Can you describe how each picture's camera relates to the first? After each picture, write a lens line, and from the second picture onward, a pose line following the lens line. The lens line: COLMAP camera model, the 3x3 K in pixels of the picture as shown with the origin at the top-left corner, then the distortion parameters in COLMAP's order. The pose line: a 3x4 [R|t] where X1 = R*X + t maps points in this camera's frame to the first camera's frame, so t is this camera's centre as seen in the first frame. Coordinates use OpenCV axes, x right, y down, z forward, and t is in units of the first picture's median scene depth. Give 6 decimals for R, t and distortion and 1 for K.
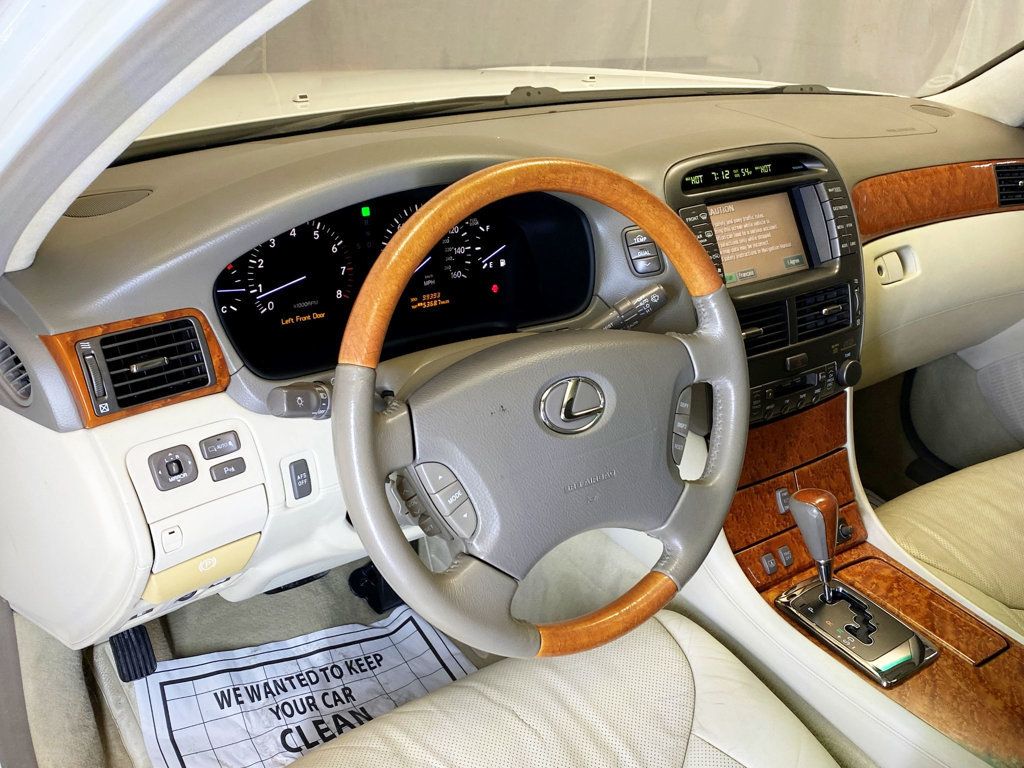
lens RADIAL K [[1055.5, 0, 512.0], [0, 1055.5, 384.0], [0, 0, 1]] dist [0.171265, -0.486266]
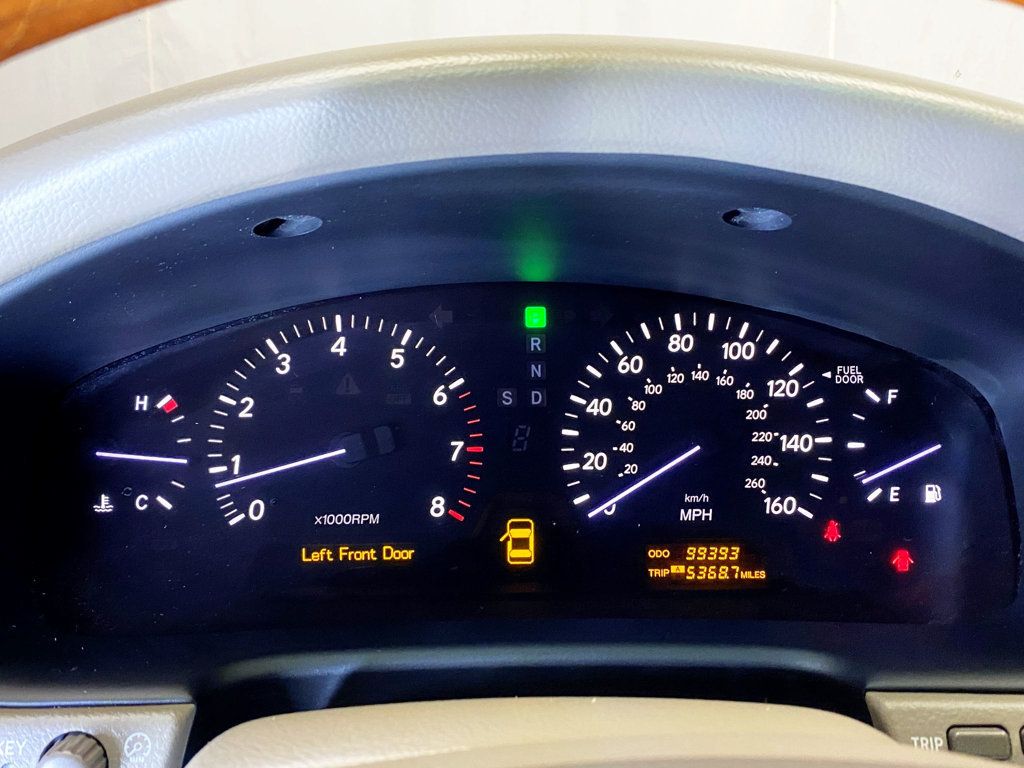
lens RADIAL K [[1055.5, 0, 512.0], [0, 1055.5, 384.0], [0, 0, 1]] dist [0.171265, -0.486266]
pose [[0.821782, 0.055916, -0.567052, 0.087201], [-0.191461, 0.964408, -0.182370, -0.061680], [0.536672, 0.258437, 0.803239, 0.677813]]
